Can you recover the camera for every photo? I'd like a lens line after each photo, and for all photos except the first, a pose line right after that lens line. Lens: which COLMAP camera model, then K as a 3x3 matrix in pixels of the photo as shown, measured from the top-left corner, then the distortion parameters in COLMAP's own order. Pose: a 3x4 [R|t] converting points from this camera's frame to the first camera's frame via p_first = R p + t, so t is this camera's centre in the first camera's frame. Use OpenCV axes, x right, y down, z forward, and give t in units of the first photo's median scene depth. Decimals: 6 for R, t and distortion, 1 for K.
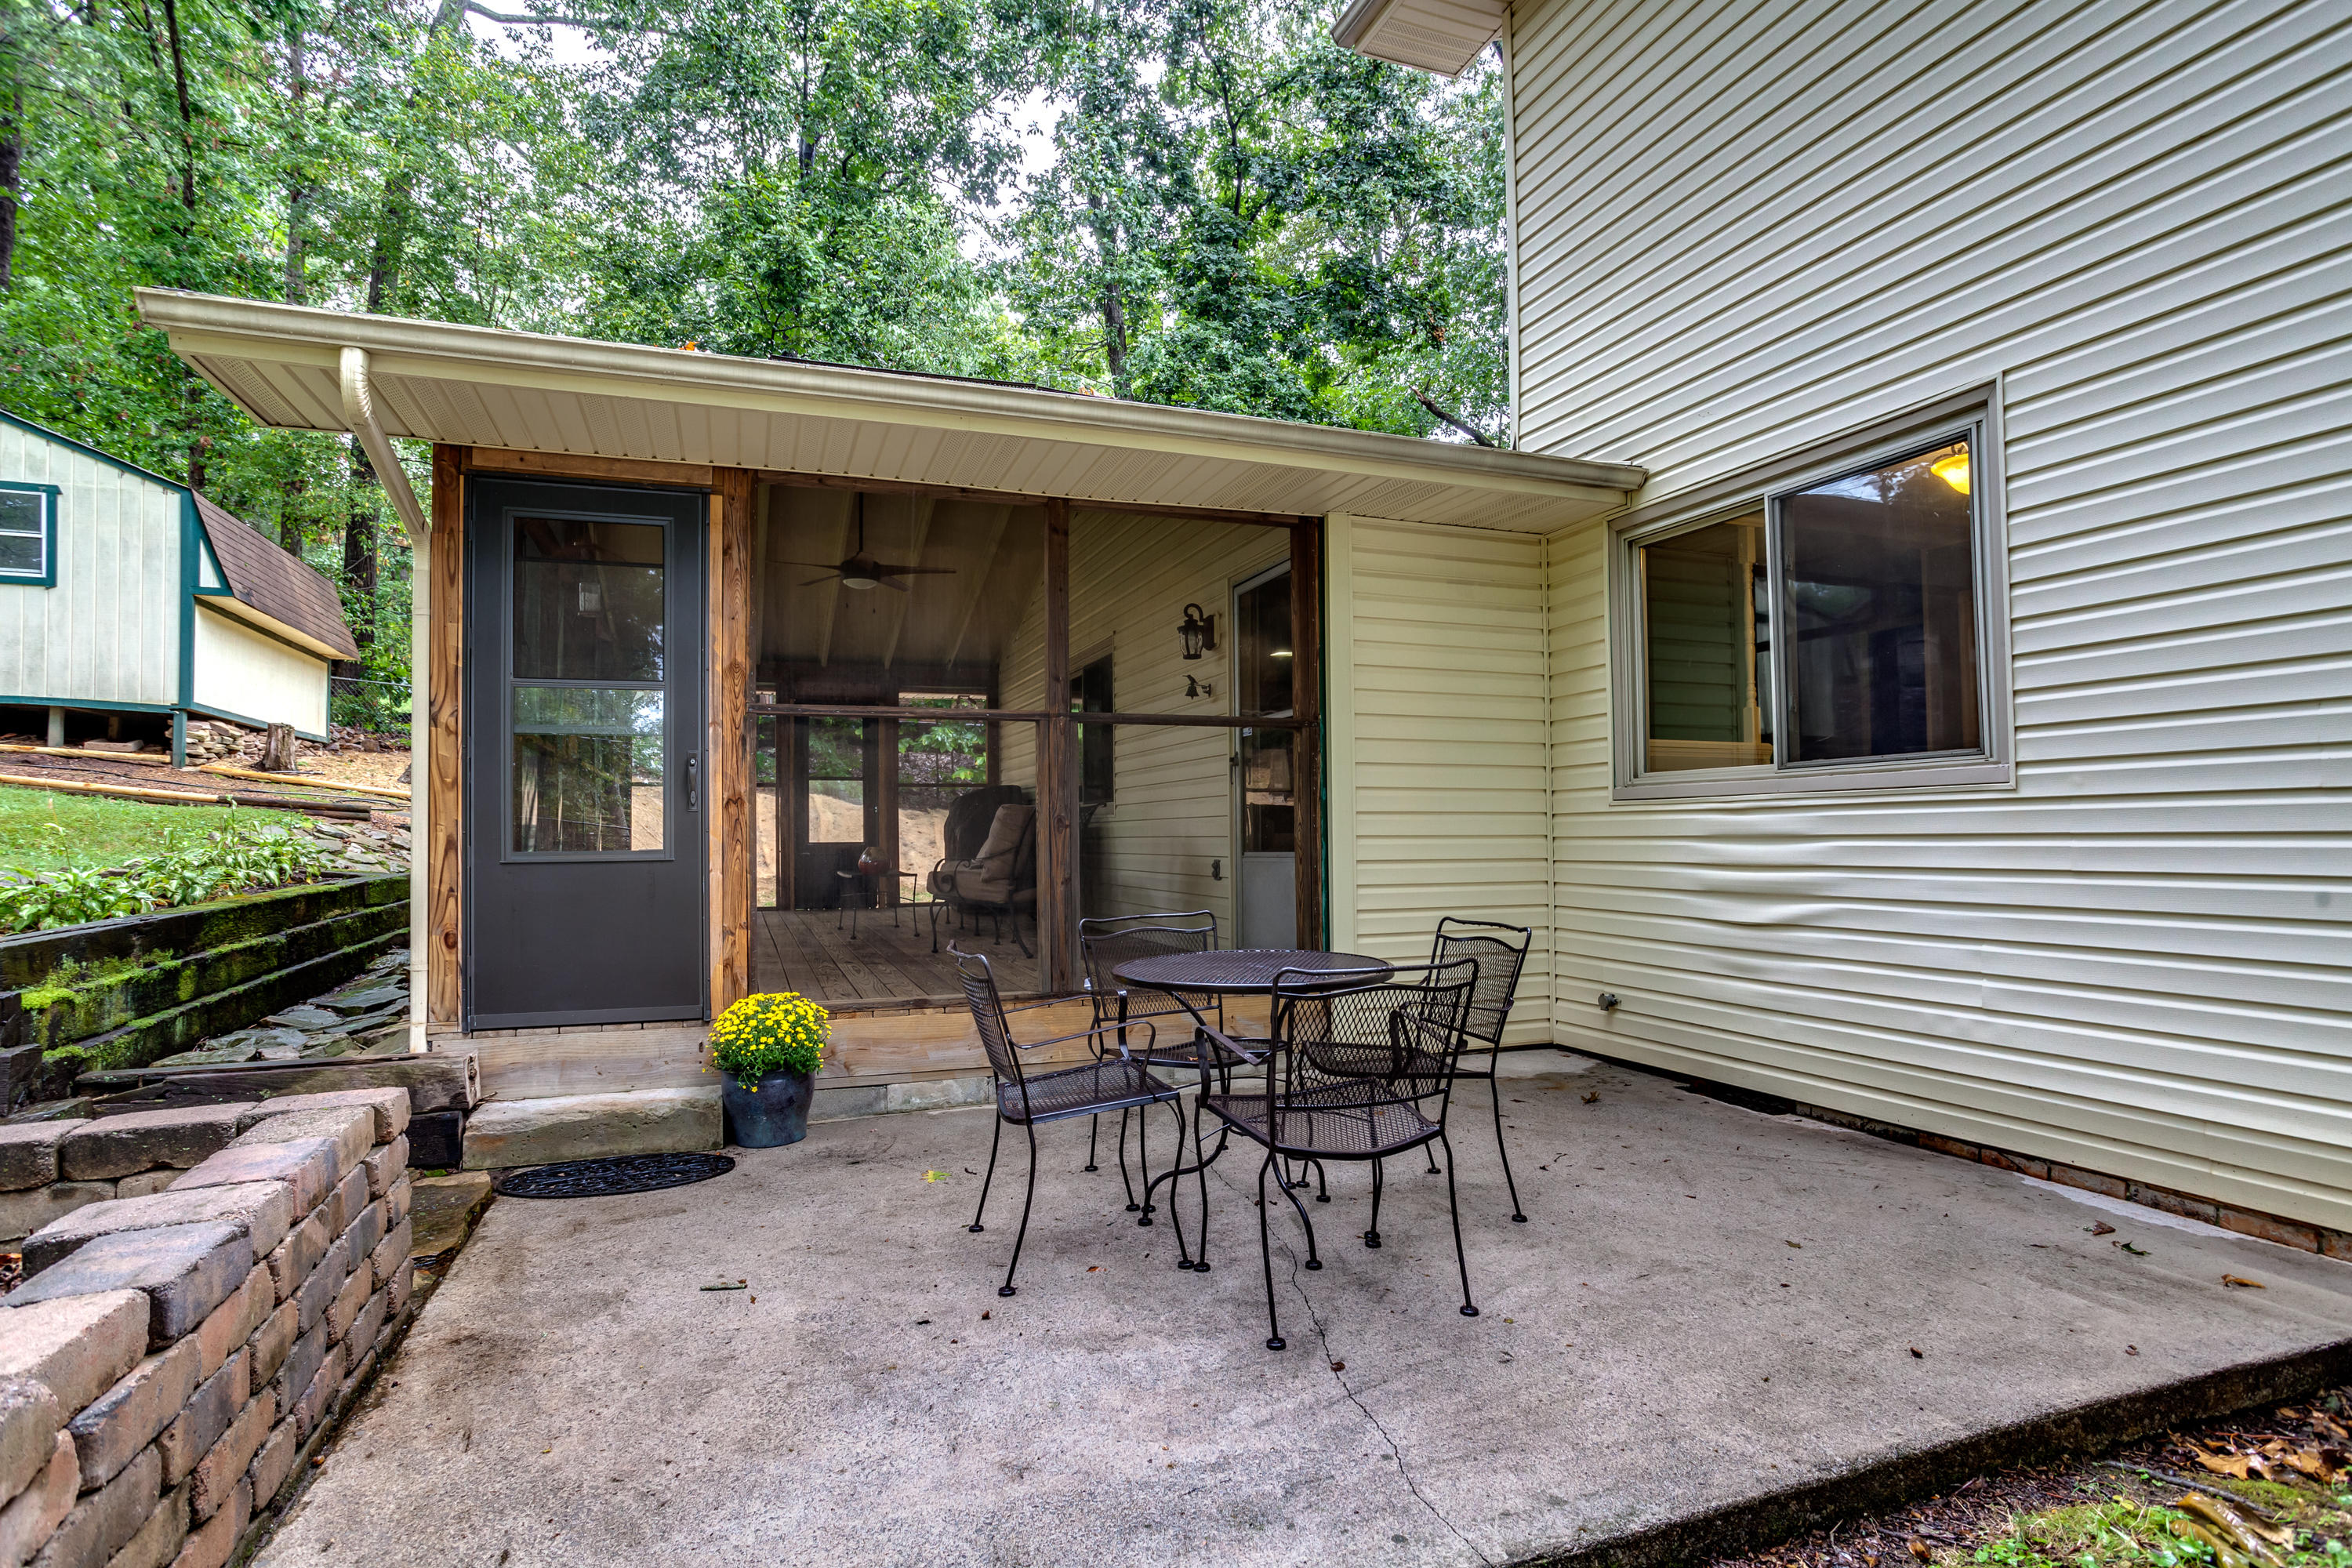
lens RADIAL K [[1095.7, 0, 1179.2], [0, 1095.7, 829.2], [0, 0, 1]] dist [-0.000823, -0.000360]
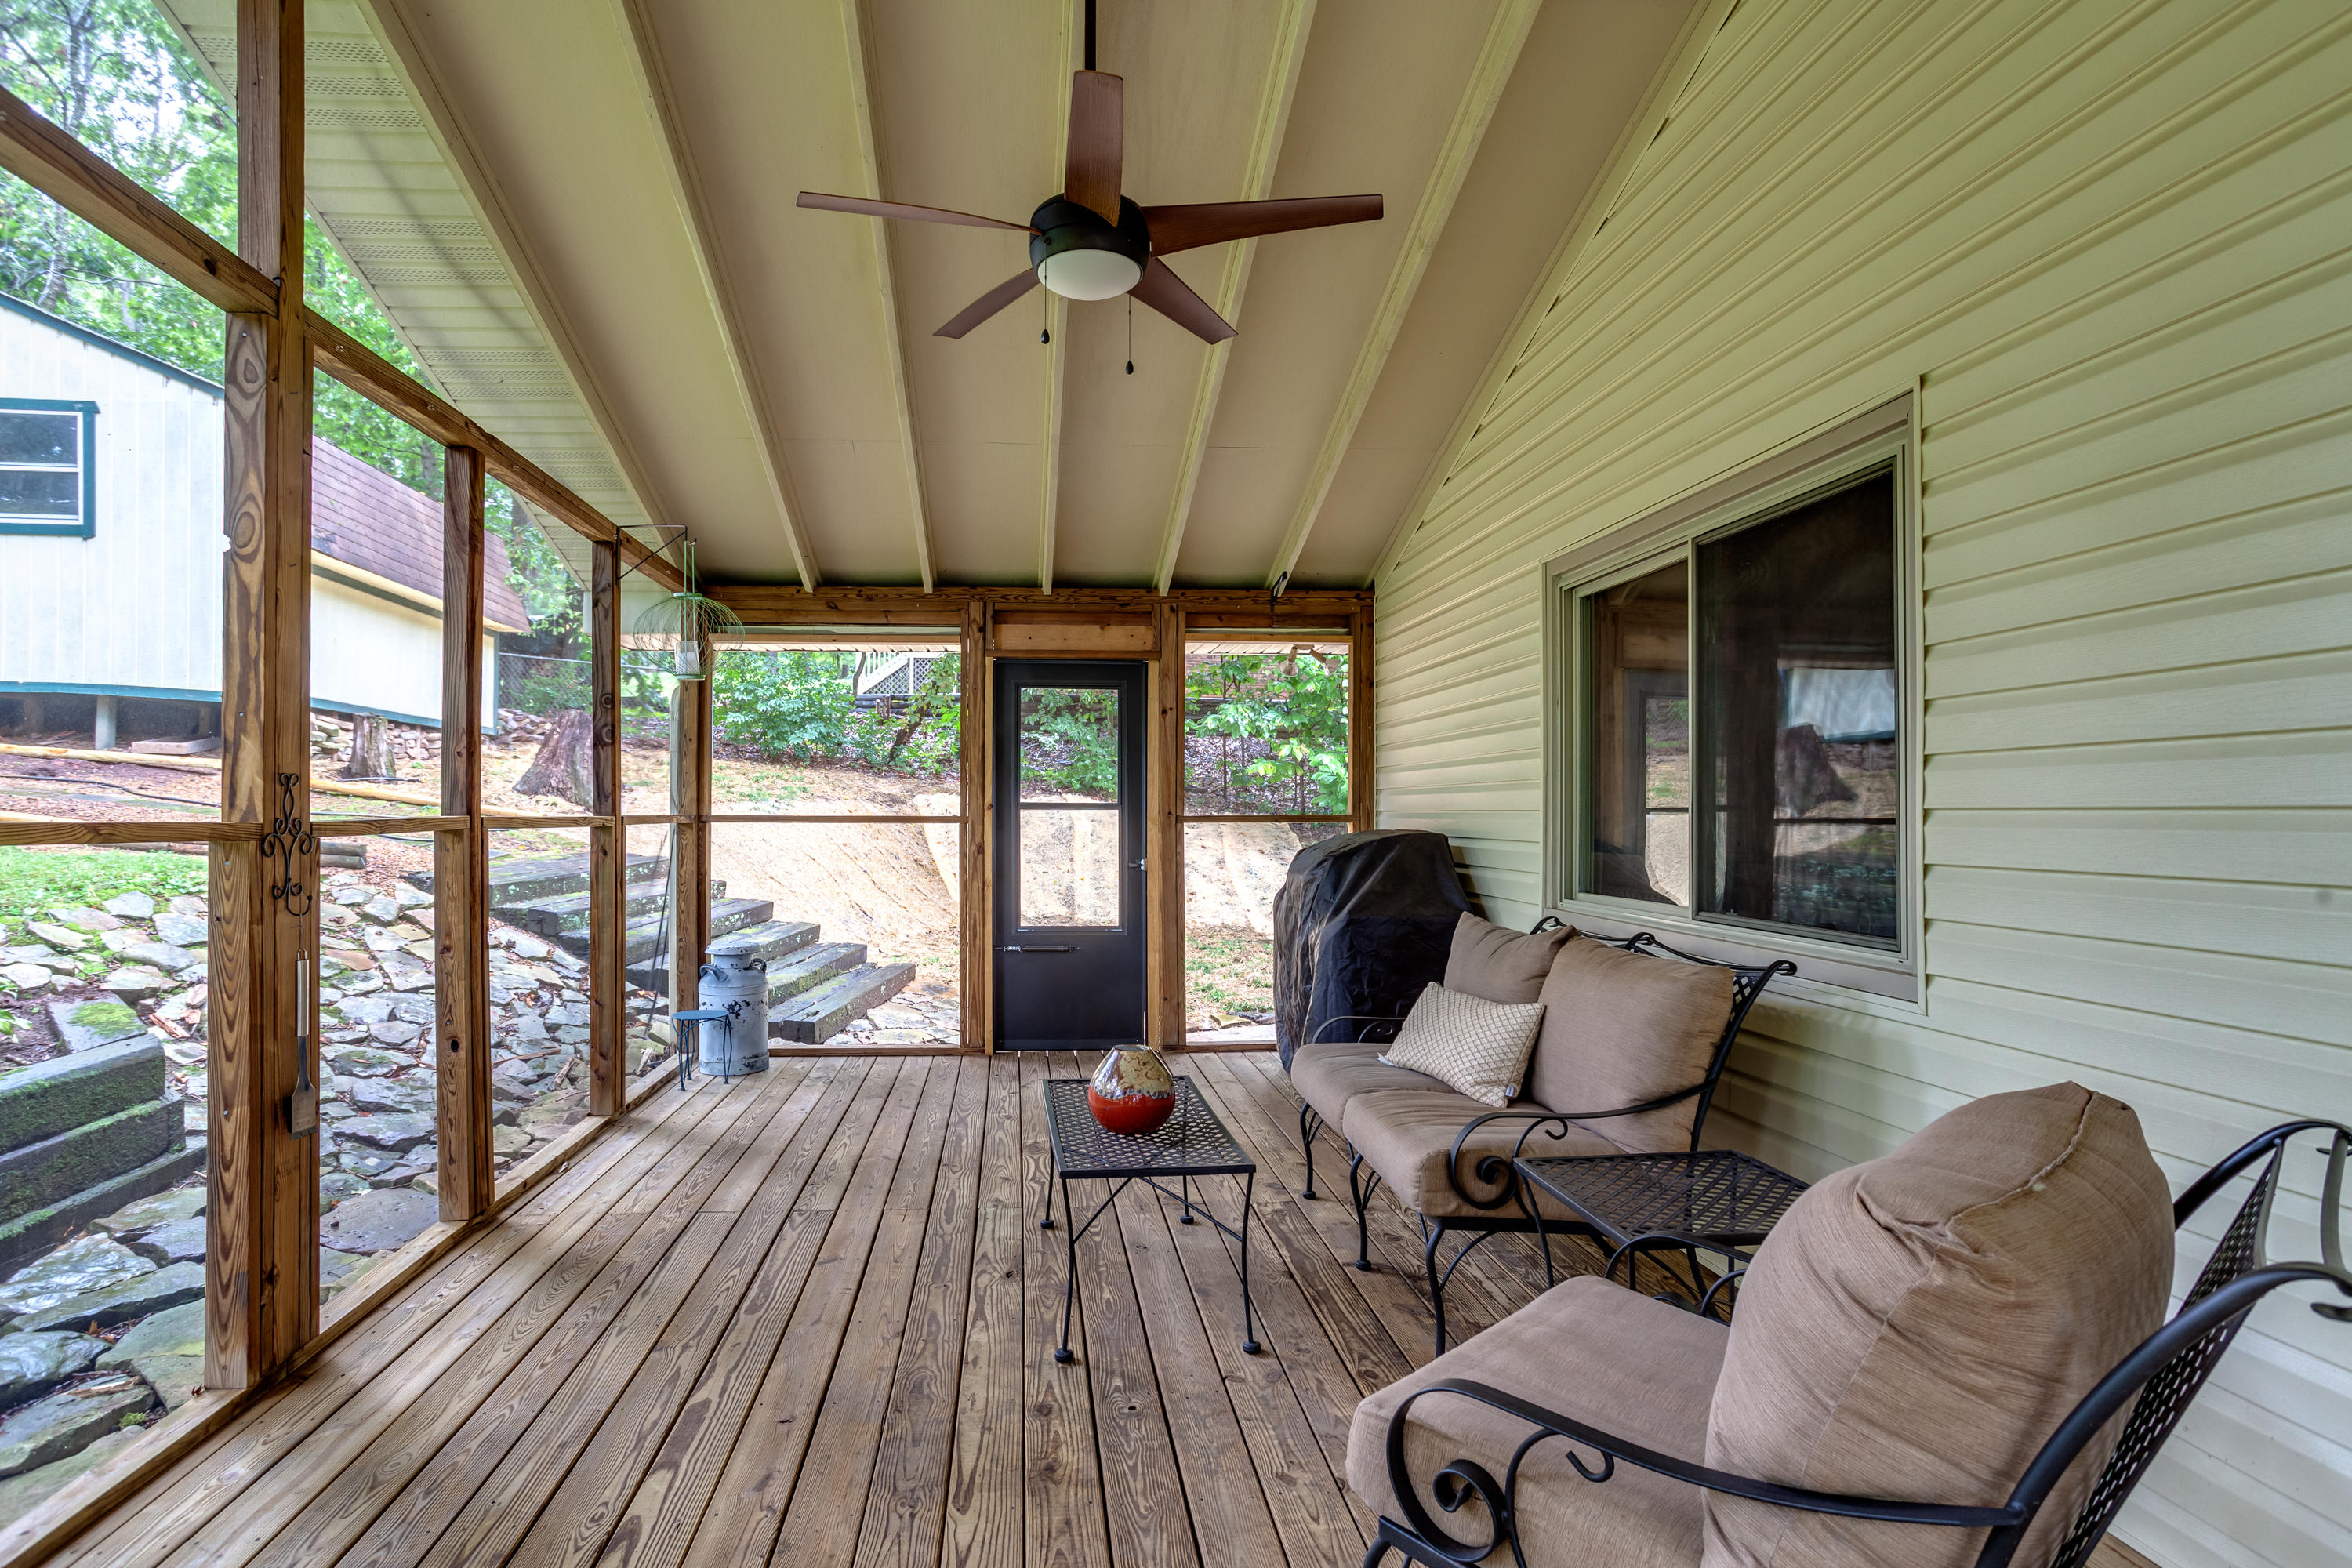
lens RADIAL K [[1174.2, 0, 1168.7], [0, 1174.2, 812.4], [0, 0, 1]] dist [0.000463, 0.000816]
pose [[0.967673, 0.008597, -0.252062, -0.105152], [-0.007948, 0.999962, 0.003595, -0.040040], [0.252084, -0.001475, 0.967704, 0.399638]]
